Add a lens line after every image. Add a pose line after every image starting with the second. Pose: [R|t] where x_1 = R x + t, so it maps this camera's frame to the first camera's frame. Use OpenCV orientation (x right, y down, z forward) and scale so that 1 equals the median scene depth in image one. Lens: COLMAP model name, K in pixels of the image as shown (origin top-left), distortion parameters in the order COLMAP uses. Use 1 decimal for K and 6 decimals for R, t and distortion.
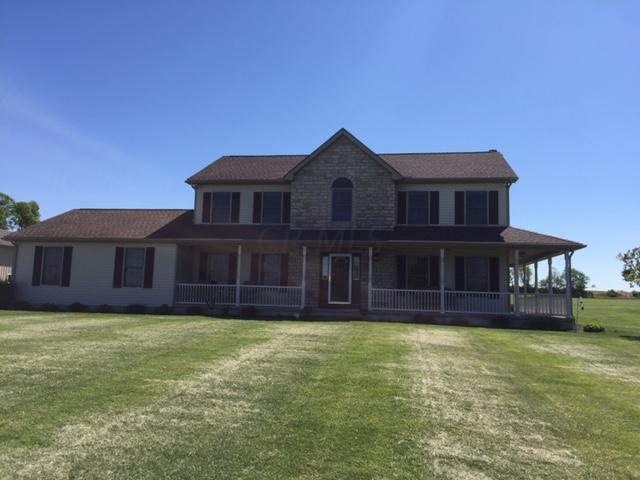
lens RADIAL K [[553.5, 0, 320.0], [0, 553.5, 240.0], [0, 0, 1]] dist [0.015143, -0.003663]
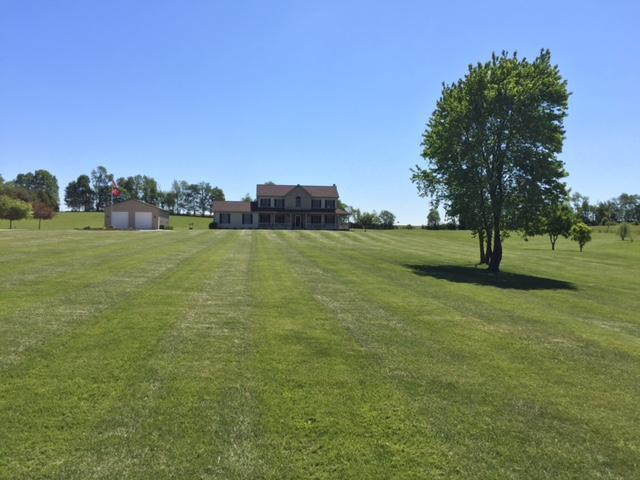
lens RADIAL K [[553.5, 0, 320.0], [0, 553.5, 240.0], [0, 0, 1]] dist [0.015143, -0.003663]
pose [[0.964093, -0.017278, 0.265002, -0.885785], [-0.012465, 0.993837, 0.110146, -0.242720], [-0.265272, -0.109494, 0.957936, -2.958688]]
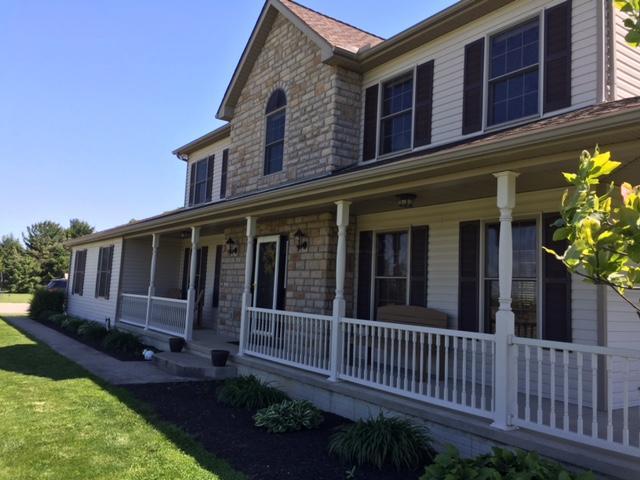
lens RADIAL K [[553.5, 0, 320.0], [0, 553.5, 240.0], [0, 0, 1]] dist [0.015143, -0.003663]
pose [[0.695339, -0.061825, -0.716018, 0.430227], [0.044541, 0.998085, -0.042925, 0.051009], [0.717301, -0.002045, 0.696761, 0.672519]]
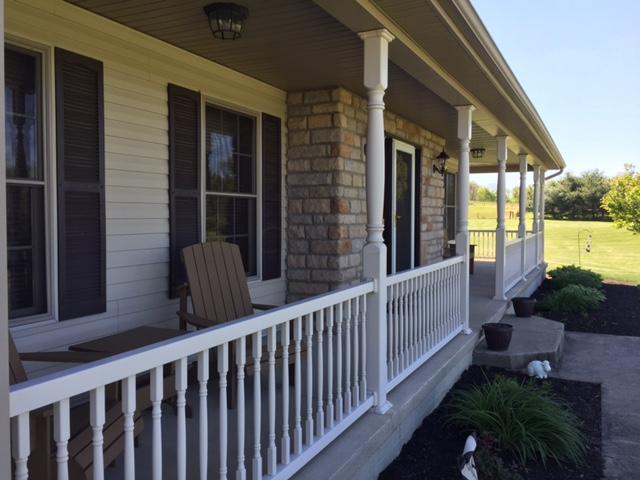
lens RADIAL K [[553.5, 0, 320.0], [0, 553.5, 240.0], [0, 0, 1]] dist [0.015143, -0.003663]
pose [[0.295330, -0.060994, 0.953446, 0.069647], [-0.102515, 0.990175, 0.095098, 0.058232], [-0.949880, -0.125828, 0.286175, 0.873810]]
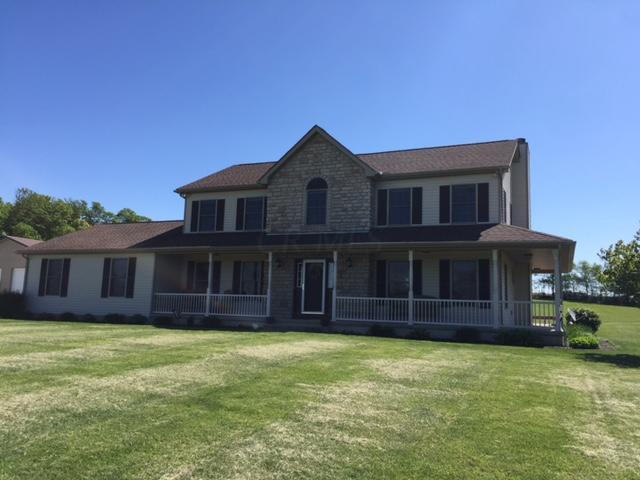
lens RADIAL K [[553.5, 0, 320.0], [0, 553.5, 240.0], [0, 0, 1]] dist [0.015143, -0.003663]
pose [[0.969482, -0.029895, -0.243335, 0.269695], [0.023816, 0.999327, -0.027887, 0.017772], [0.244005, 0.021240, 0.969541, 0.101628]]
